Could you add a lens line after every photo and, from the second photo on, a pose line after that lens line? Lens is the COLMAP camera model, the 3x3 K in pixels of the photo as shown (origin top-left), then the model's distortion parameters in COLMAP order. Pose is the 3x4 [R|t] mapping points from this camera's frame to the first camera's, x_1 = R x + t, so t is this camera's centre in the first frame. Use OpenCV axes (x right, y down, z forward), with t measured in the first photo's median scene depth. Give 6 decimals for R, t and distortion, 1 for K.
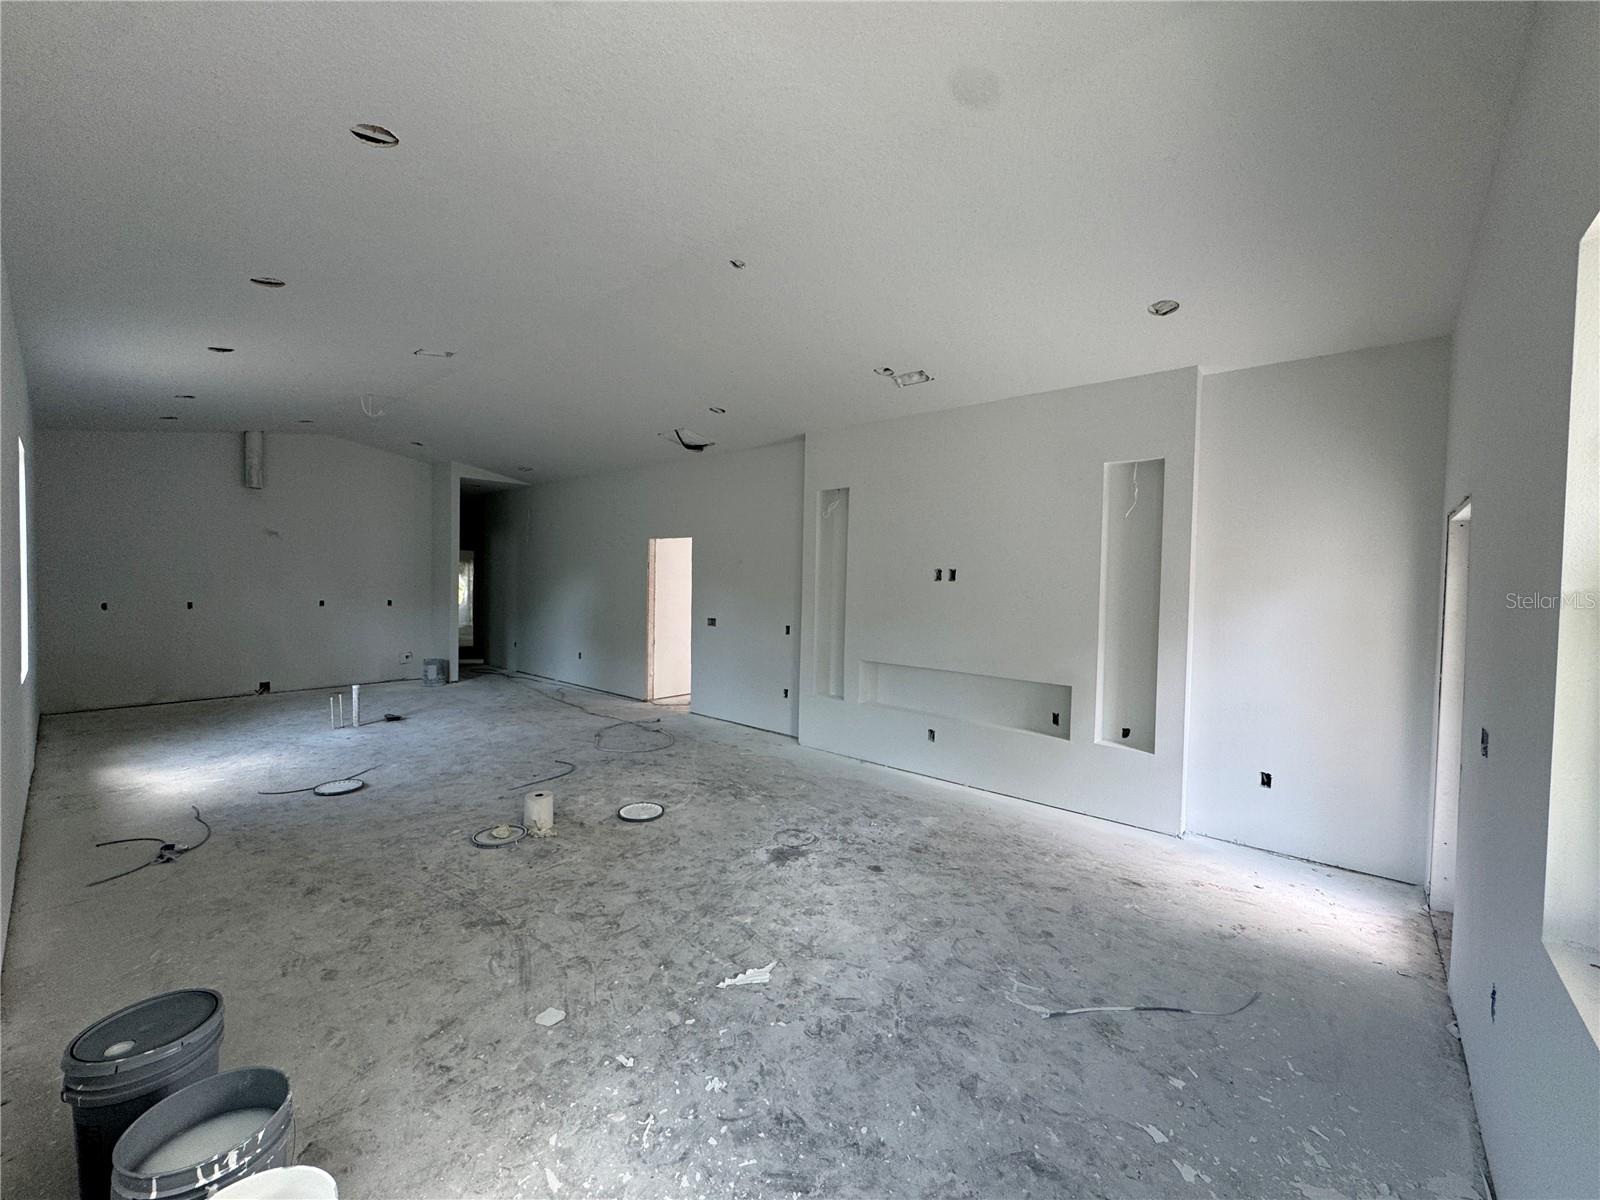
lens RADIAL K [[643.9, 0, 800.0], [0, 643.9, 600.0], [0, 0, 1]] dist [0.000276, 0.000011]
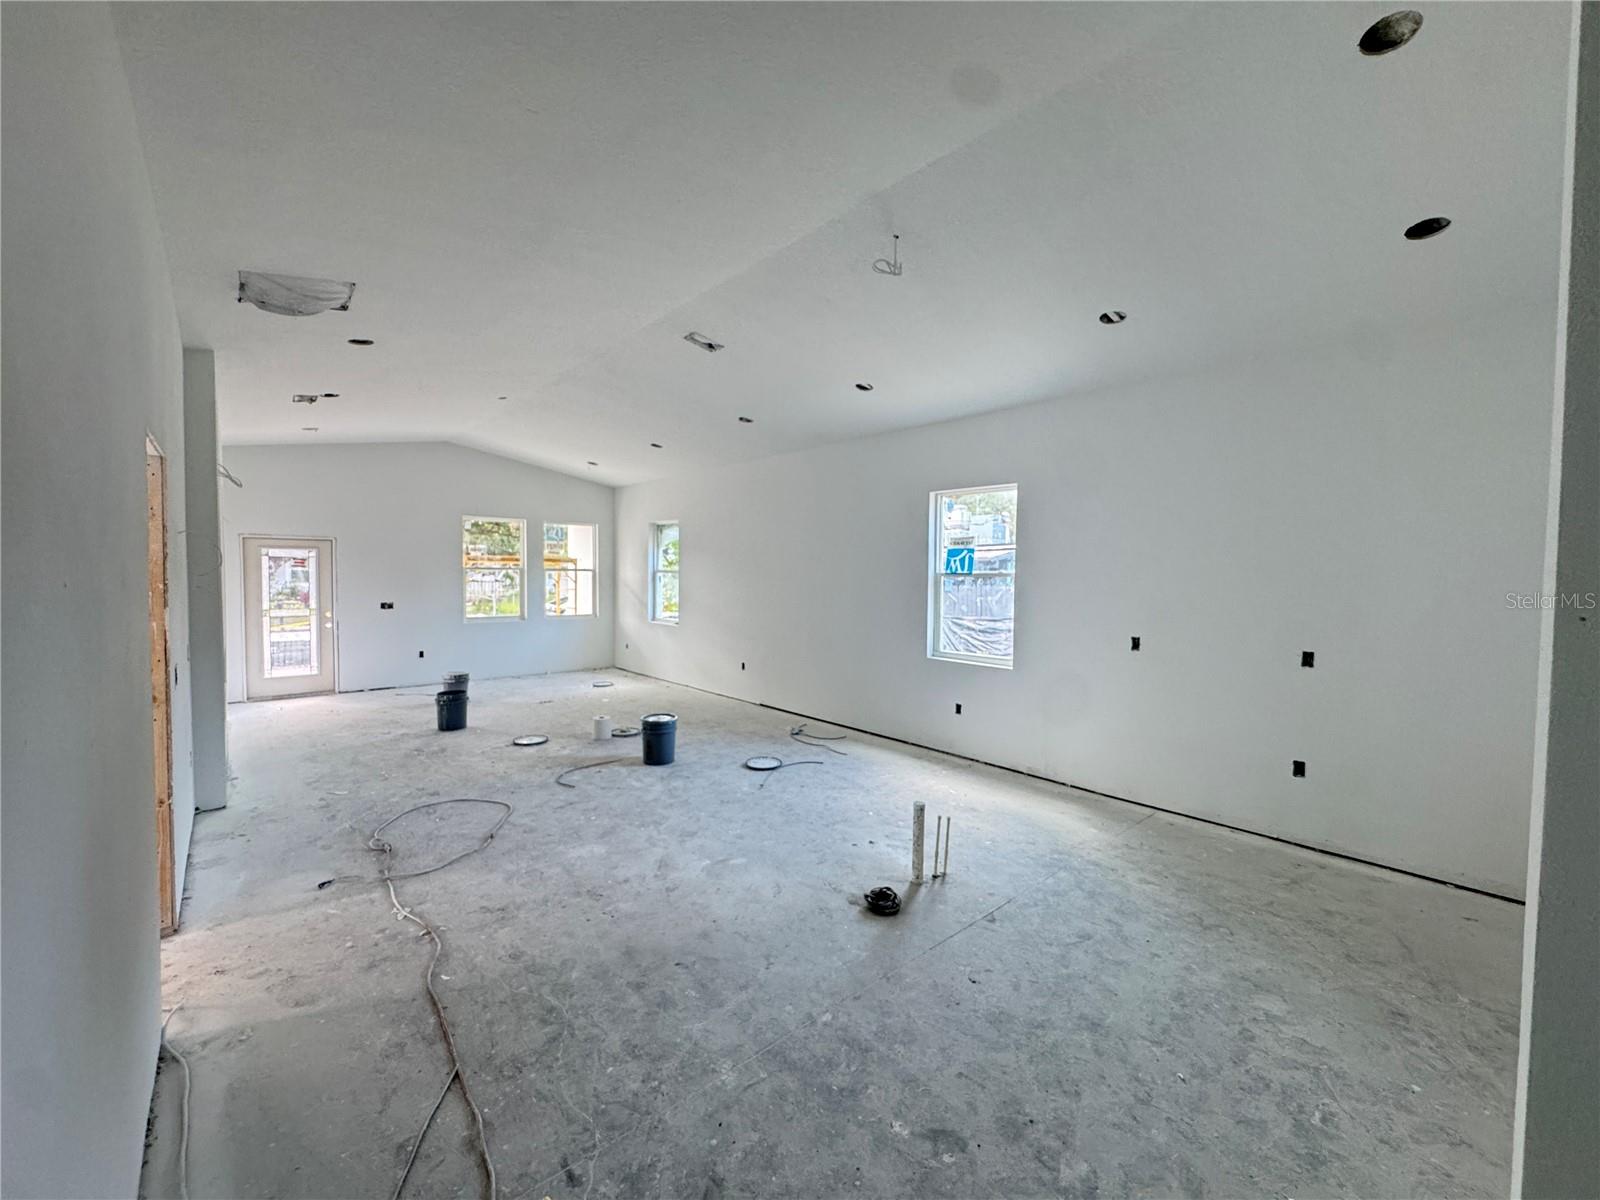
lens RADIAL K [[643.9, 0, 800.0], [0, 643.9, 600.0], [0, 0, 1]] dist [0.000276, 0.000011]
pose [[-0.991039, -0.037421, 0.128225, -0.793305], [-0.027568, 0.996590, 0.077766, -0.078325], [-0.130698, 0.073534, -0.988691, 1.822878]]
